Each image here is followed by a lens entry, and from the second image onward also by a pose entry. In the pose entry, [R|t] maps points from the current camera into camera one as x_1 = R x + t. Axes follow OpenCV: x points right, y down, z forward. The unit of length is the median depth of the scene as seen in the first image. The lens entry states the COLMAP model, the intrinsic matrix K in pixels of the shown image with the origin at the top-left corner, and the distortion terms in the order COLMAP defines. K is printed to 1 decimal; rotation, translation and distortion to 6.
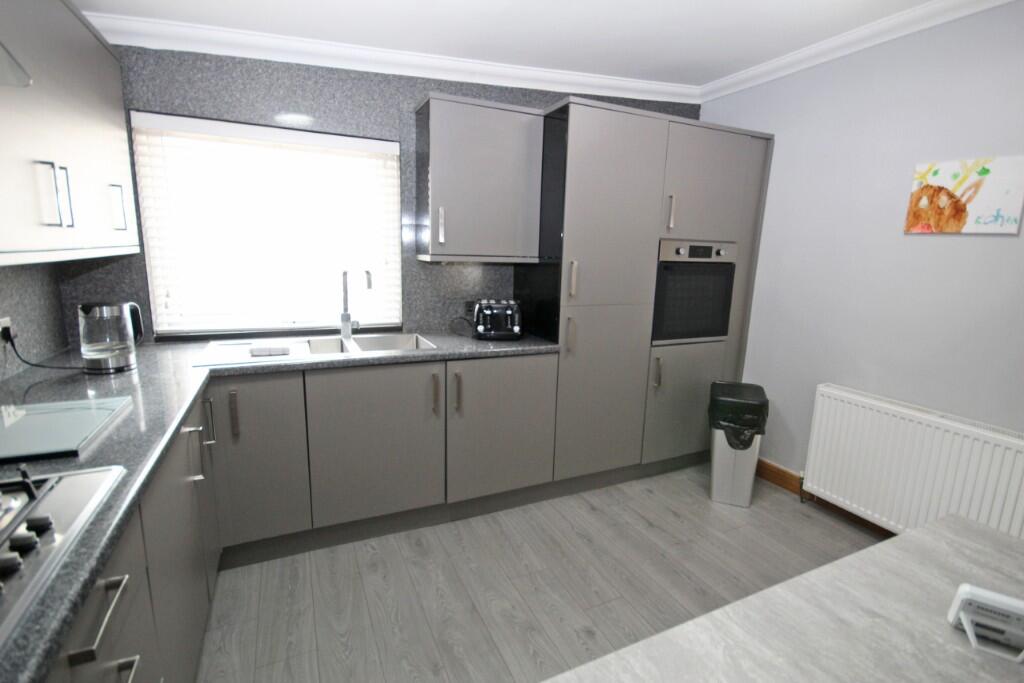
lens RADIAL K [[471.3, 0, 519.4], [0, 471.3, 345.1], [0, 0, 1]] dist [-0.001000, -0.000498]
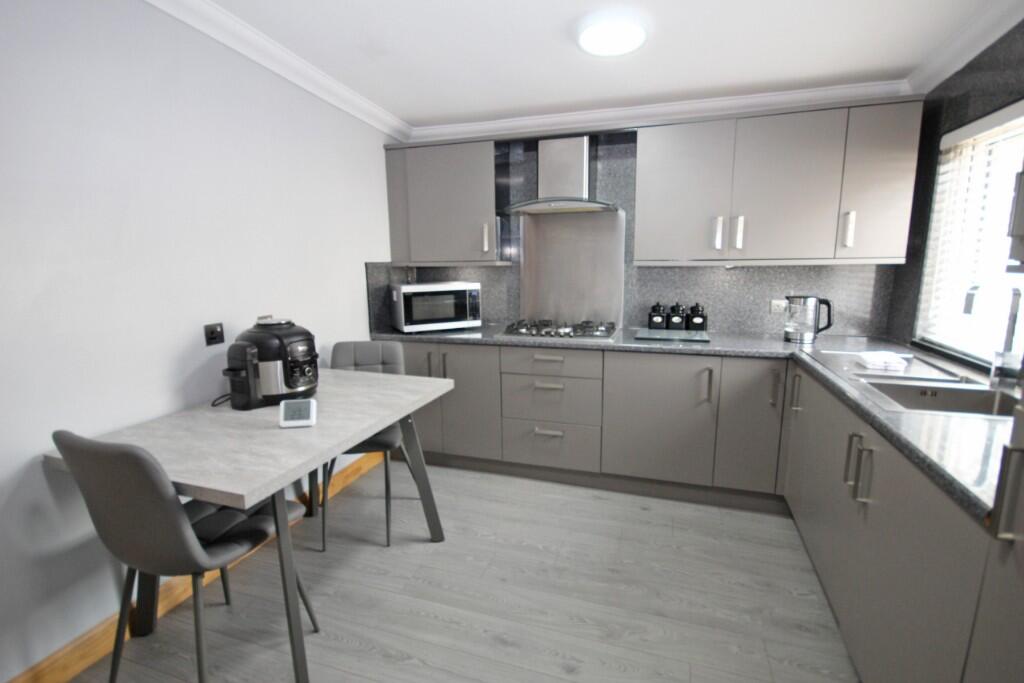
lens RADIAL K [[471.3, 0, 519.4], [0, 471.3, 345.1], [0, 0, 1]] dist [-0.001000, -0.000498]
pose [[-0.690740, 0.107149, -0.715120, 0.646714], [-0.152390, 0.945179, 0.288814, -0.186135], [0.706863, 0.308473, -0.636545, 1.061885]]
